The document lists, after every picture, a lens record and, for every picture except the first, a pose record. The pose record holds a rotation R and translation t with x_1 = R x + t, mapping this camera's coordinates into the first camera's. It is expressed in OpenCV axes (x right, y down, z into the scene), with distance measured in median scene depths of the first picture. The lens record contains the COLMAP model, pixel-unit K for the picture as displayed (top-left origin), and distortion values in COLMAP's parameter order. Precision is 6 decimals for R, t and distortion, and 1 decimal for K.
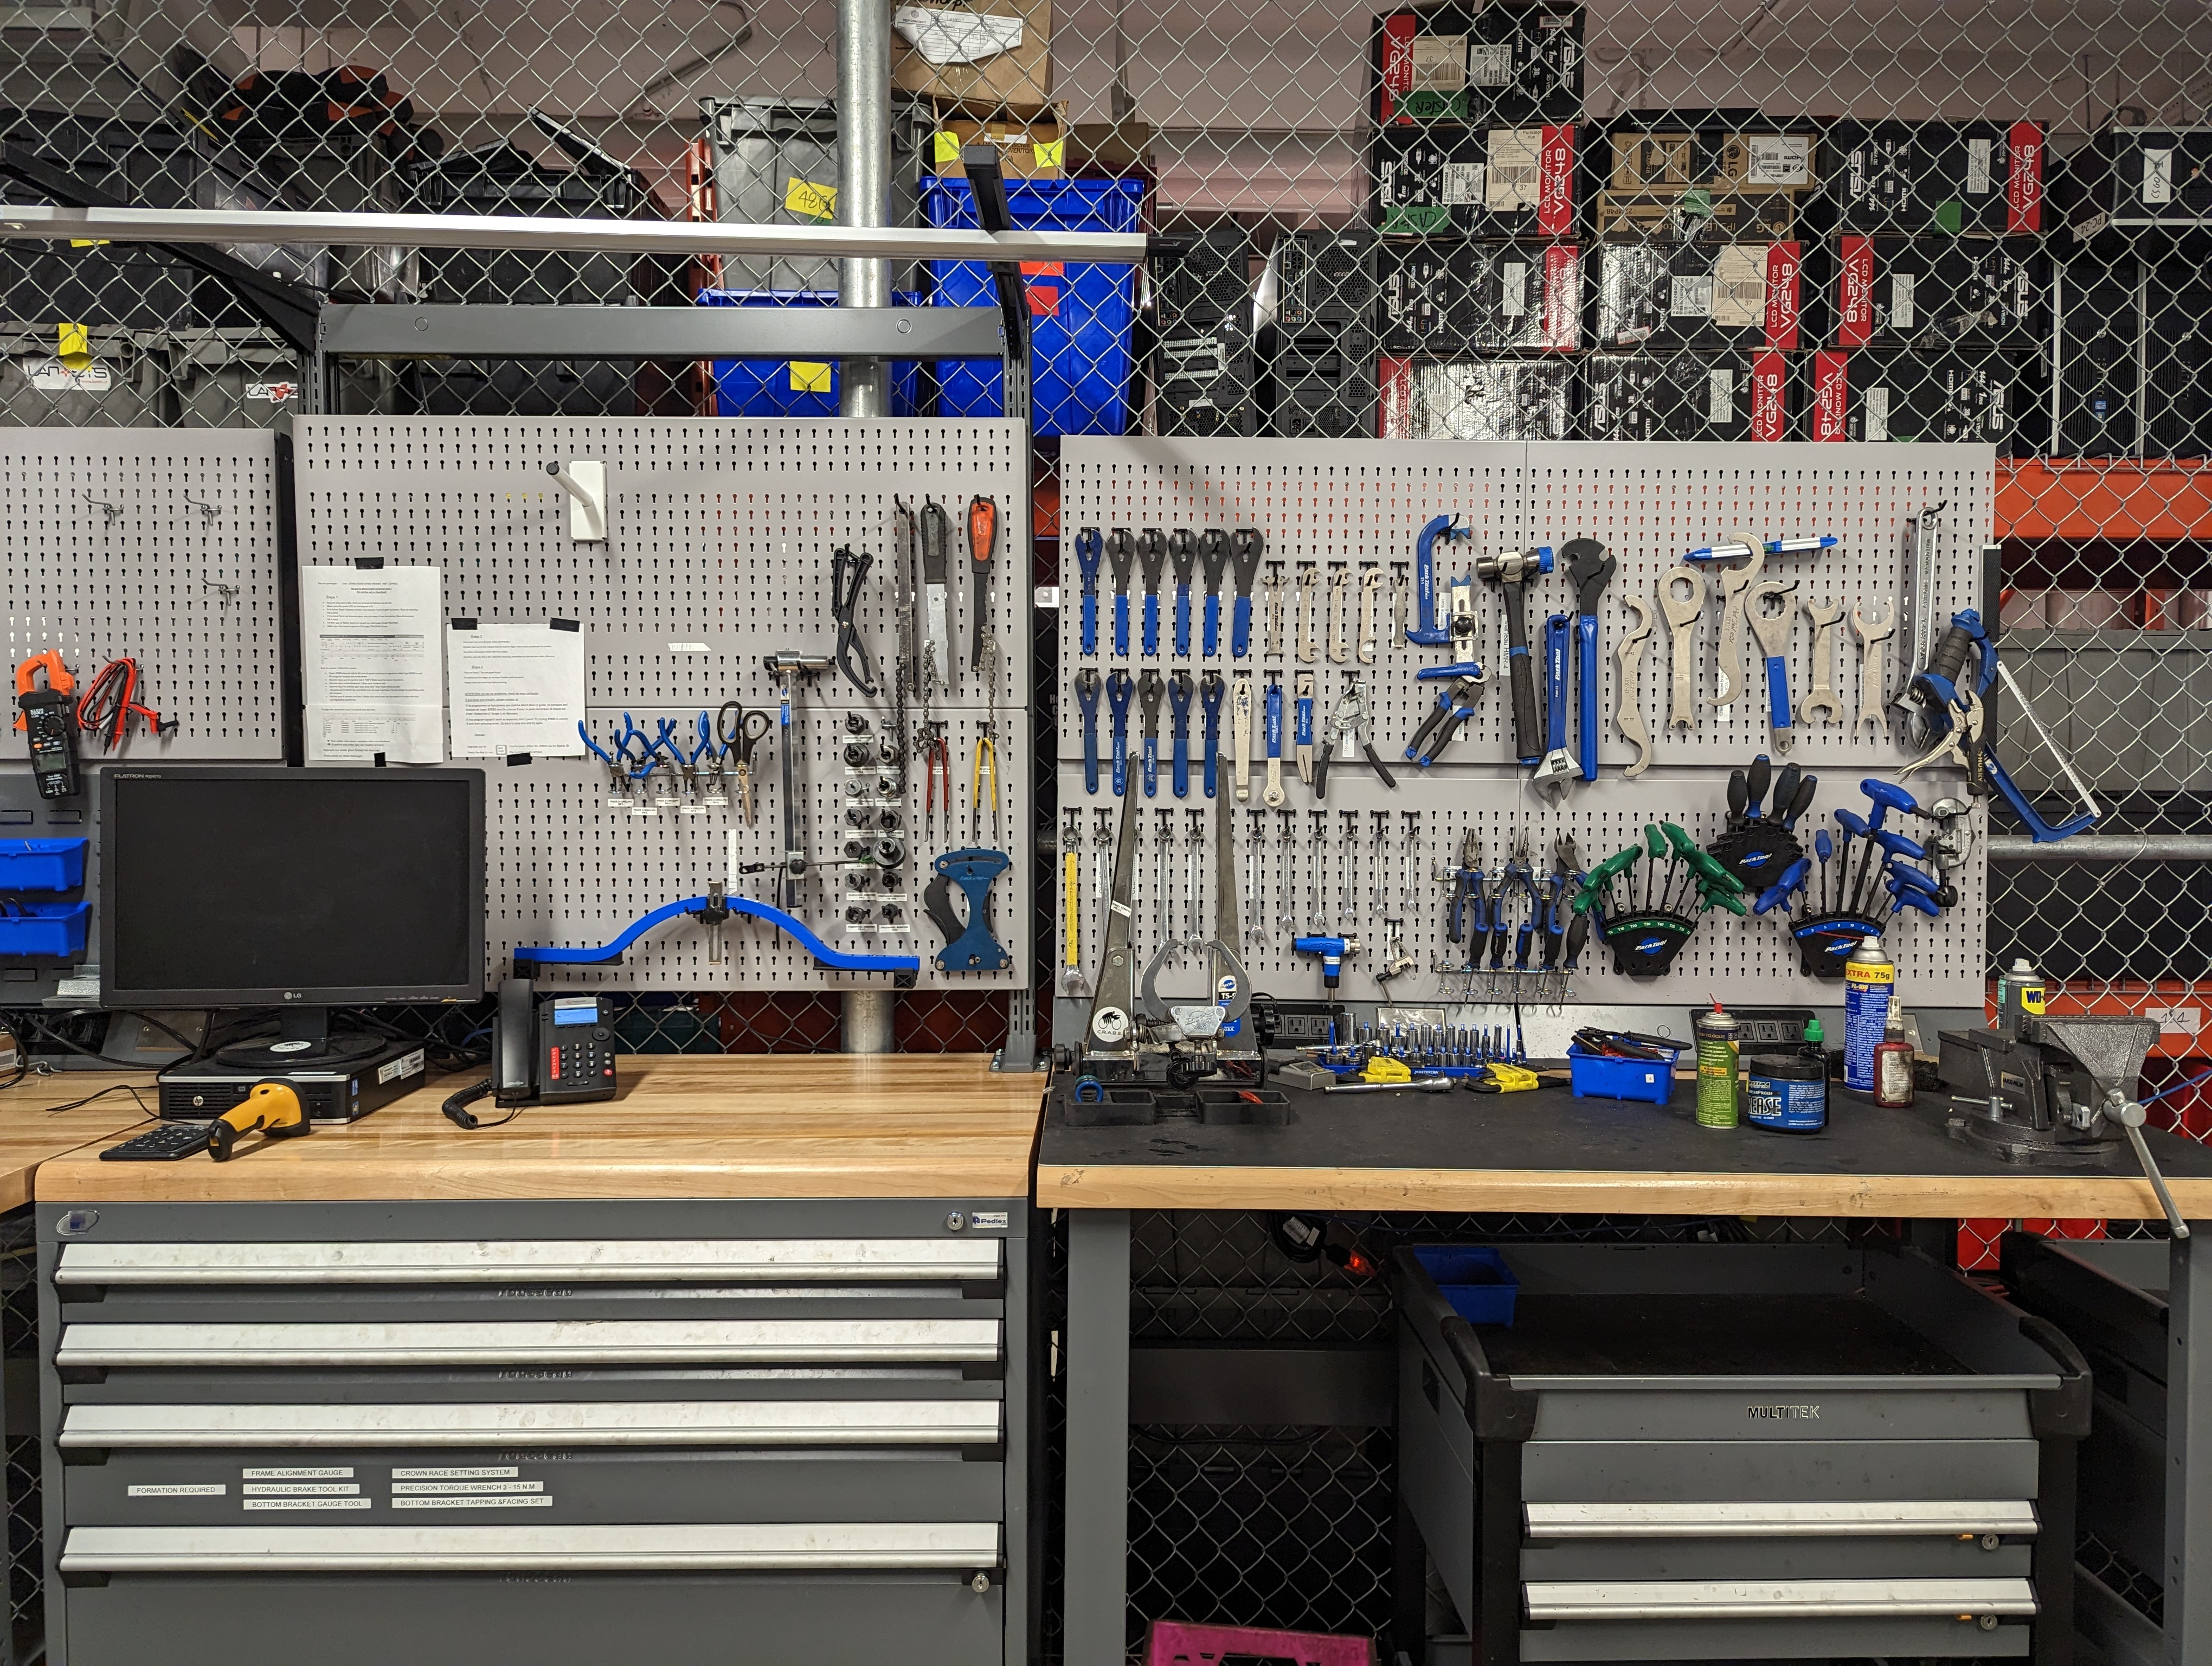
lens RADIAL K [[1570.0, 0, 1086.3], [0, 1570.0, 830.6], [0, 0, 1]] dist [0.050801, -0.046257]
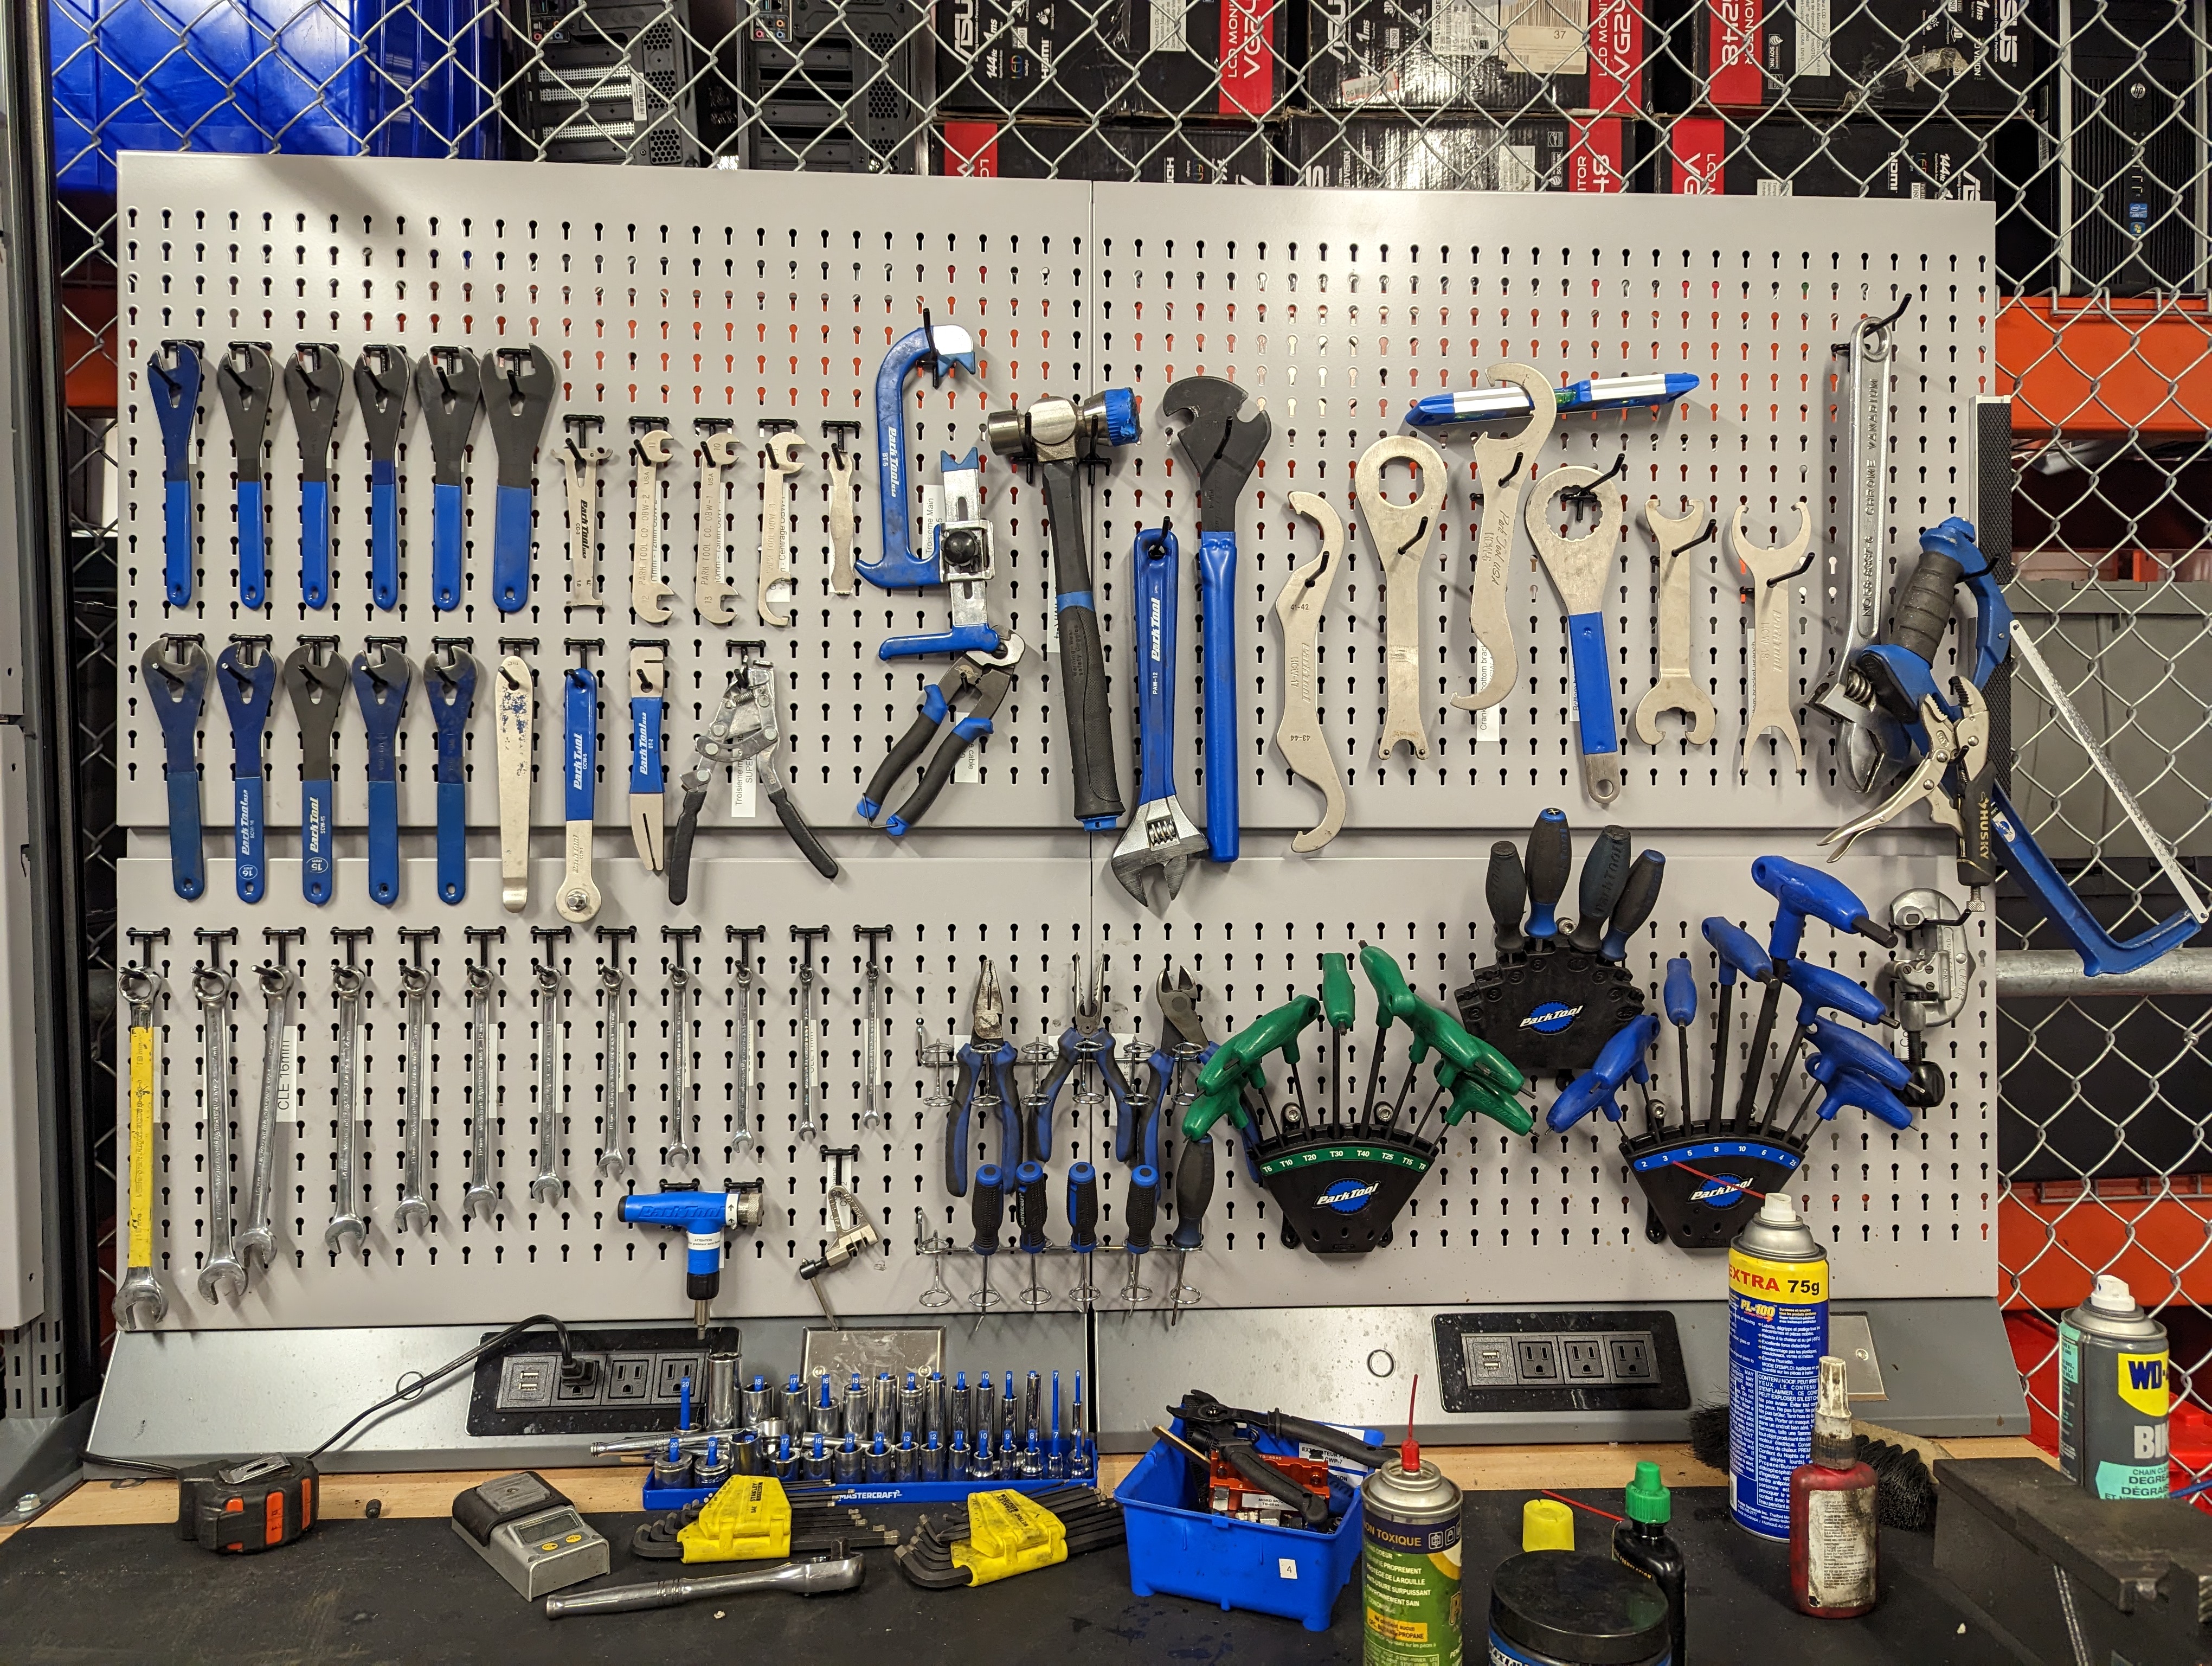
lens RADIAL K [[1570.0, 0, 1111.6], [0, 1570.0, 824.7], [0, 0, 1]] dist [0.050801, -0.046257]
pose [[0.998348, -0.009097, 0.056737, 0.254350], [0.010322, 0.999719, -0.021347, -0.032872], [-0.056527, 0.021898, 0.998161, 0.504890]]
